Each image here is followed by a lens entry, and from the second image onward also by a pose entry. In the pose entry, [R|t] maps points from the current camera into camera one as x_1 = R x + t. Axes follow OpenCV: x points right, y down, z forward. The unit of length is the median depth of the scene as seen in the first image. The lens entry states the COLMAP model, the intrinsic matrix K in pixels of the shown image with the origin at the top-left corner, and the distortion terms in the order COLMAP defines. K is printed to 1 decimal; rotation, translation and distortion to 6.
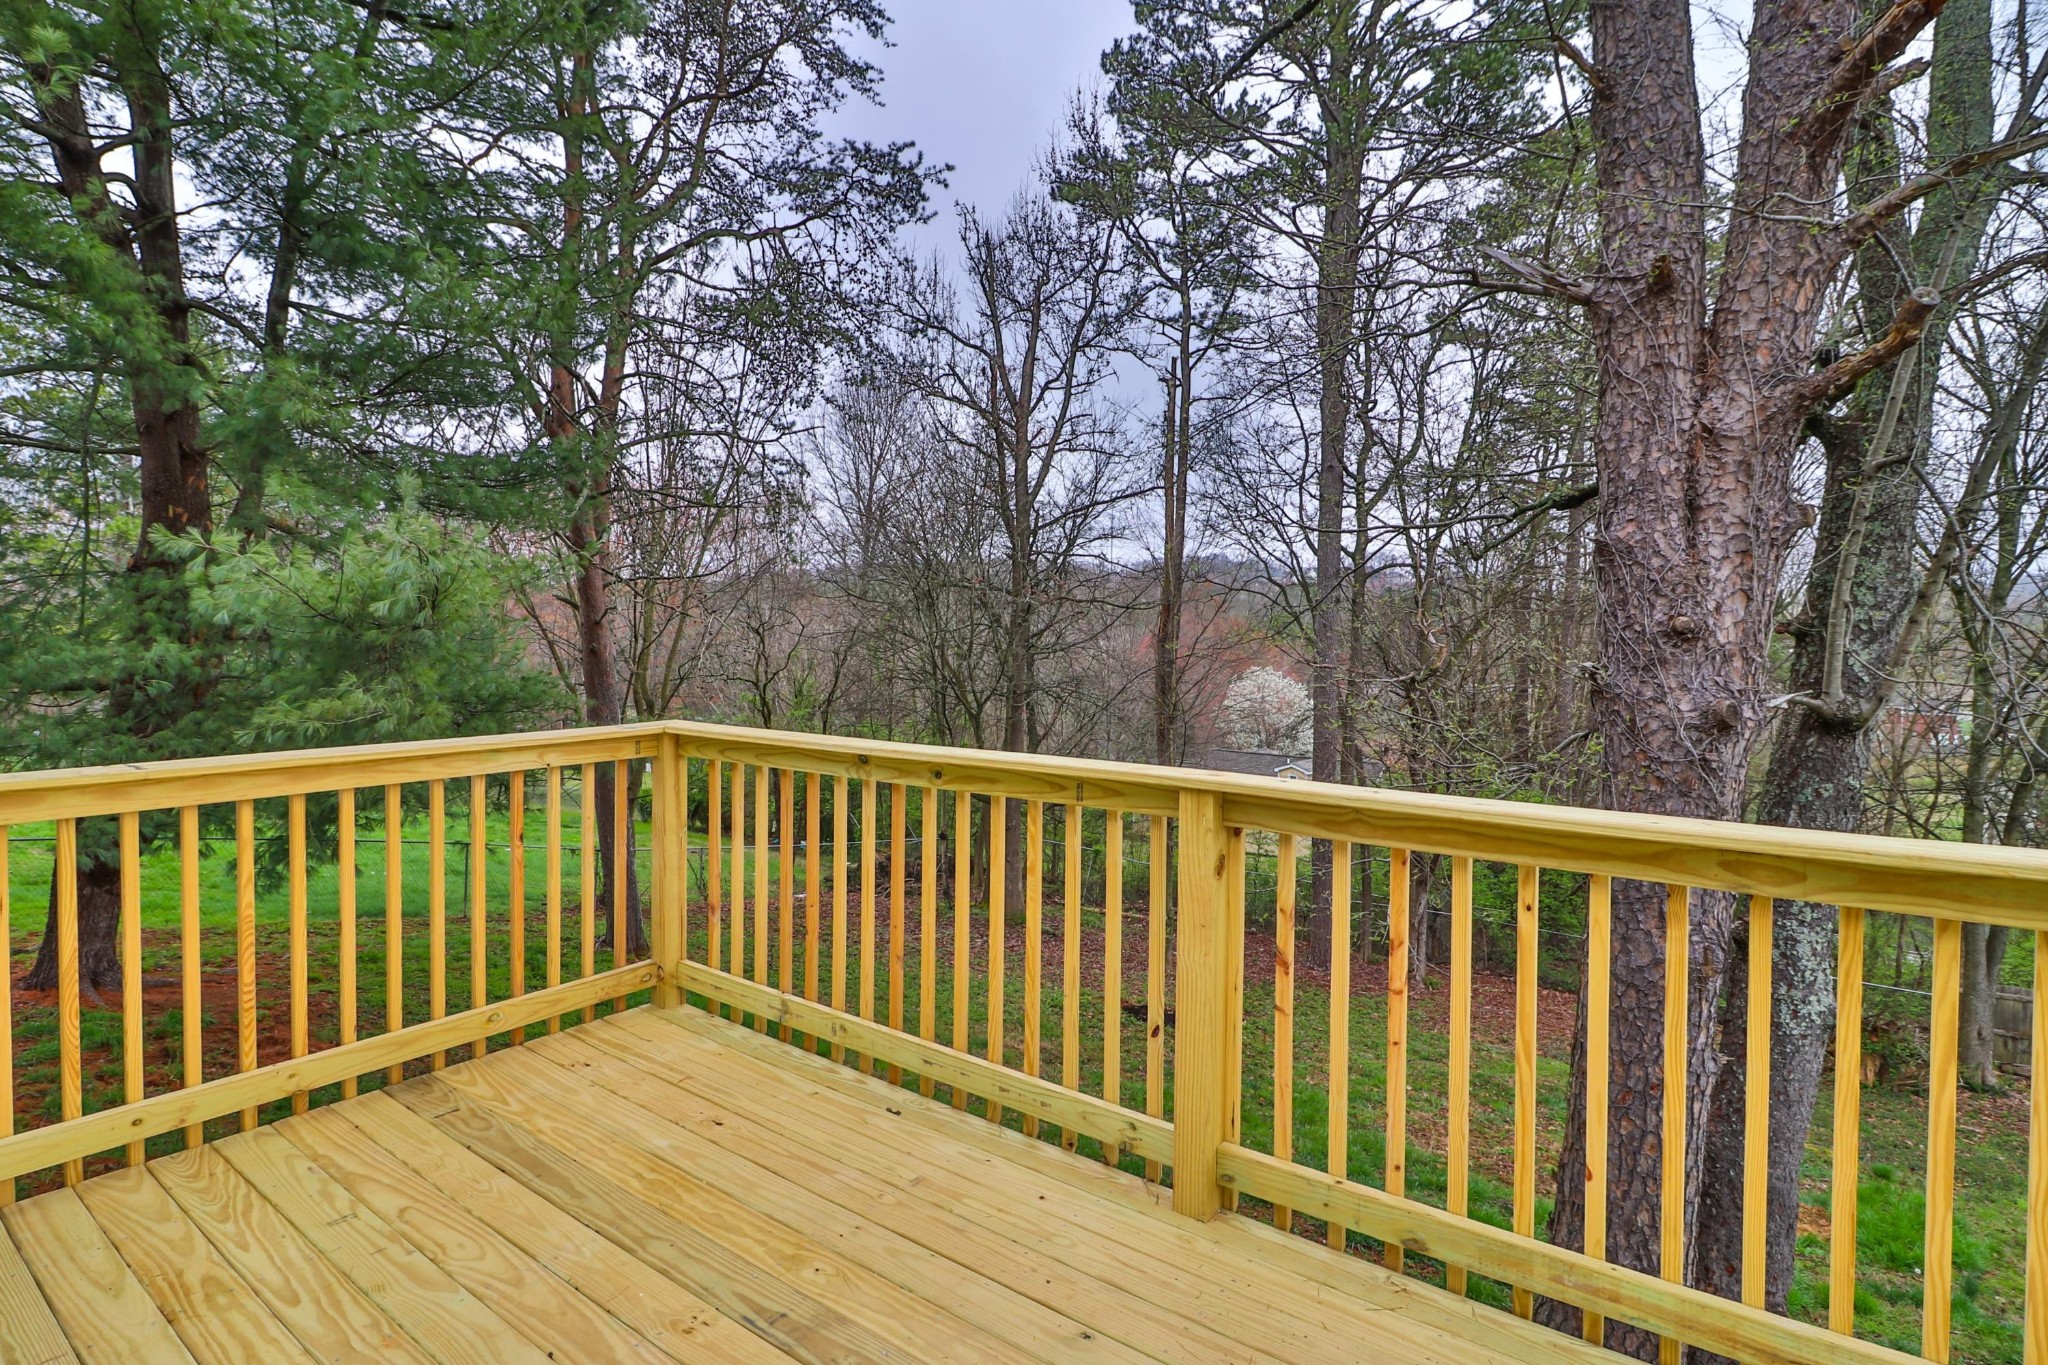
lens RADIAL K [[1061.1, 0, 1024.0], [0, 1061.1, 682.5], [0, 0, 1]] dist [-0.008820, -0.002608]
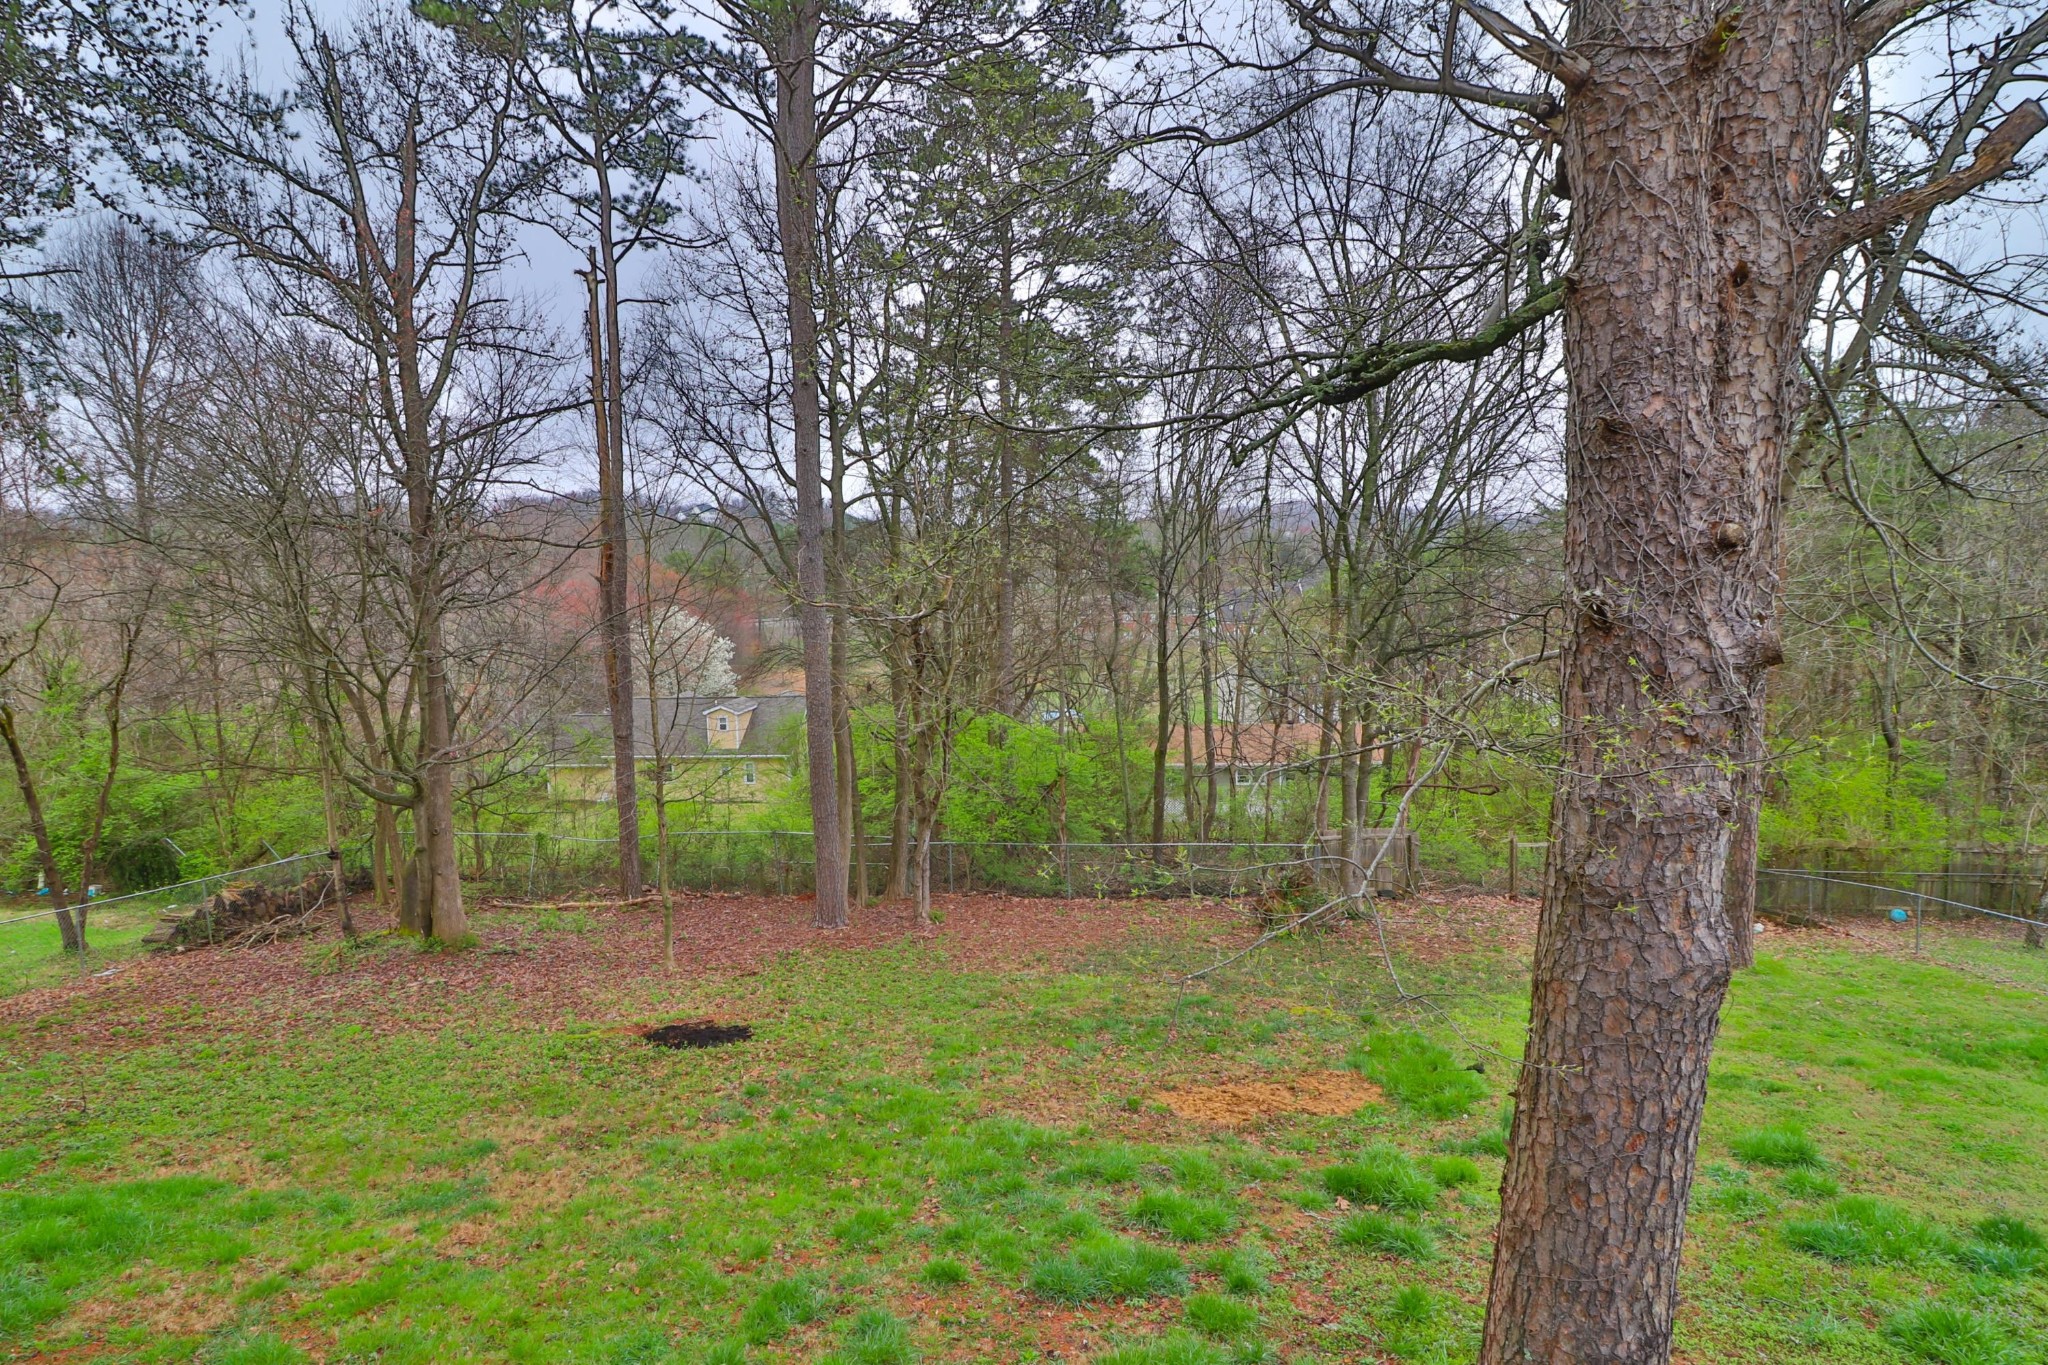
lens RADIAL K [[1061.1, 0, 1024.0], [0, 1061.1, 682.5], [0, 0, 1]] dist [-0.008820, -0.002608]
pose [[0.851713, -0.089588, 0.516294, -0.038721], [0.058829, 0.995396, 0.075674, -0.006792], [-0.520696, -0.034080, 0.853062, 0.116265]]
